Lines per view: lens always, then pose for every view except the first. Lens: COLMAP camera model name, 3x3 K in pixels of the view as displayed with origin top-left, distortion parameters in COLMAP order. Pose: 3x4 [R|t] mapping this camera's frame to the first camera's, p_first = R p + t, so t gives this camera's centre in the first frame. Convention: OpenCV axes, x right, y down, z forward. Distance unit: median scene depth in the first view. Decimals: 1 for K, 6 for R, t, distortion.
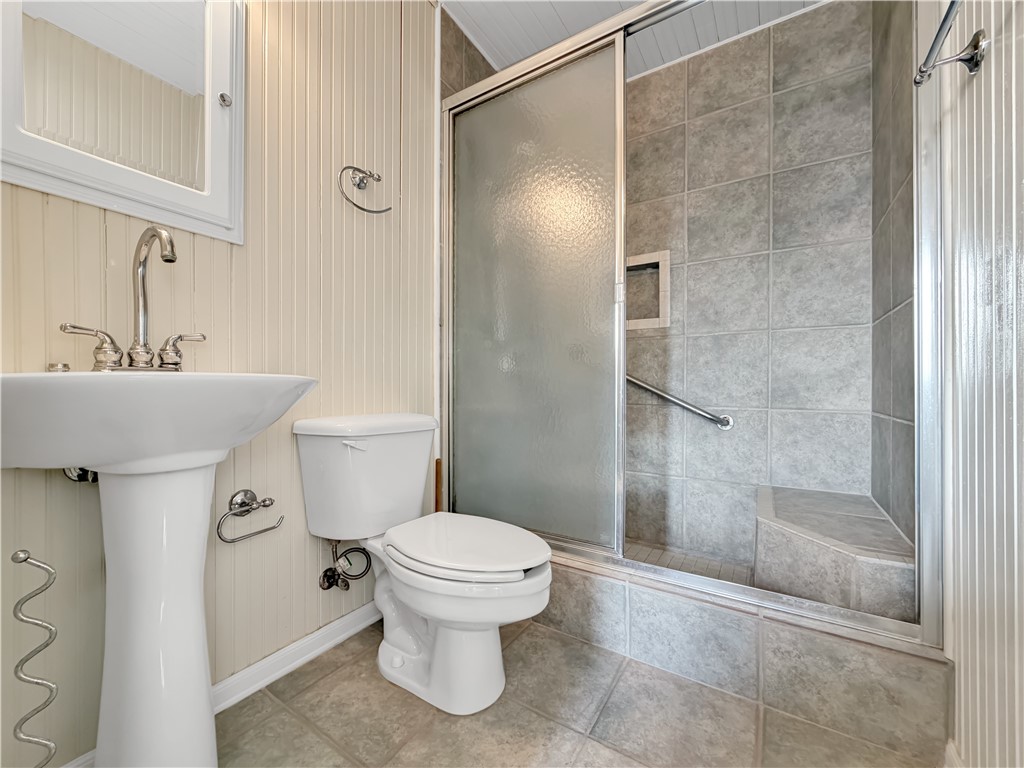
lens RADIAL K [[417.6, 0, 506.7], [0, 417.6, 385.3], [0, 0, 1]] dist [0.000674, 0.000319]
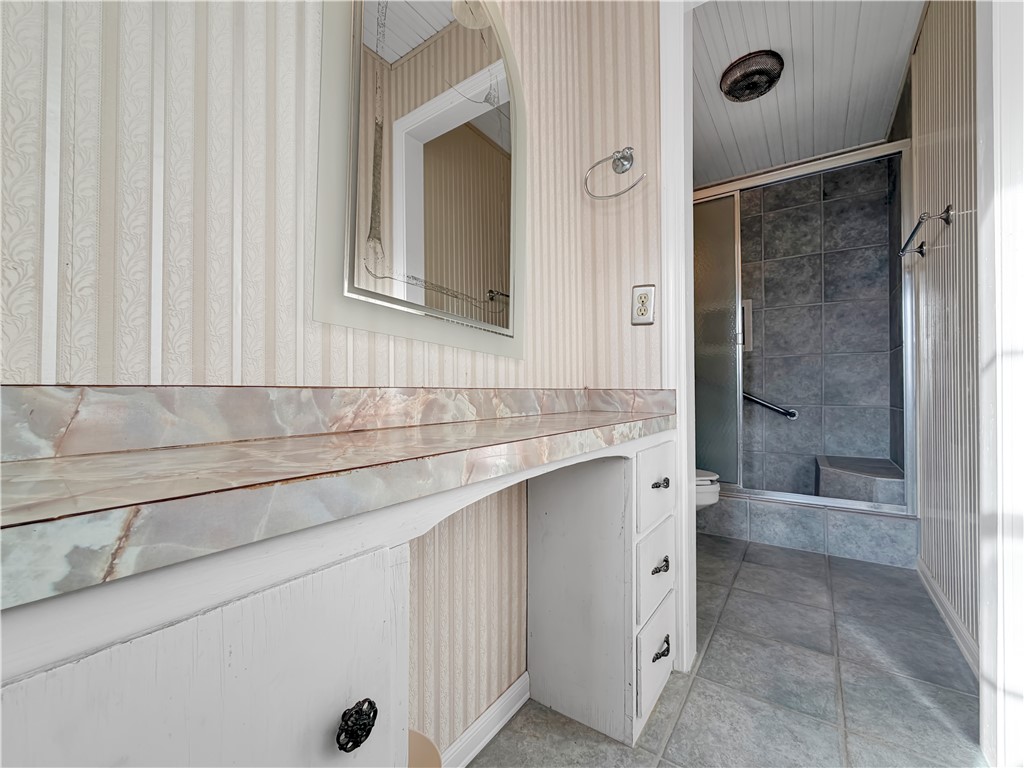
lens RADIAL K [[417.6, 0, 518.1], [0, 417.6, 386.7], [0, 0, 1]] dist [0.000674, 0.000319]
pose [[0.999124, -0.006587, -0.041329, -0.440697], [0.006393, 0.999968, -0.004814, -0.013248], [0.041359, 0.004546, 0.999134, -0.600608]]
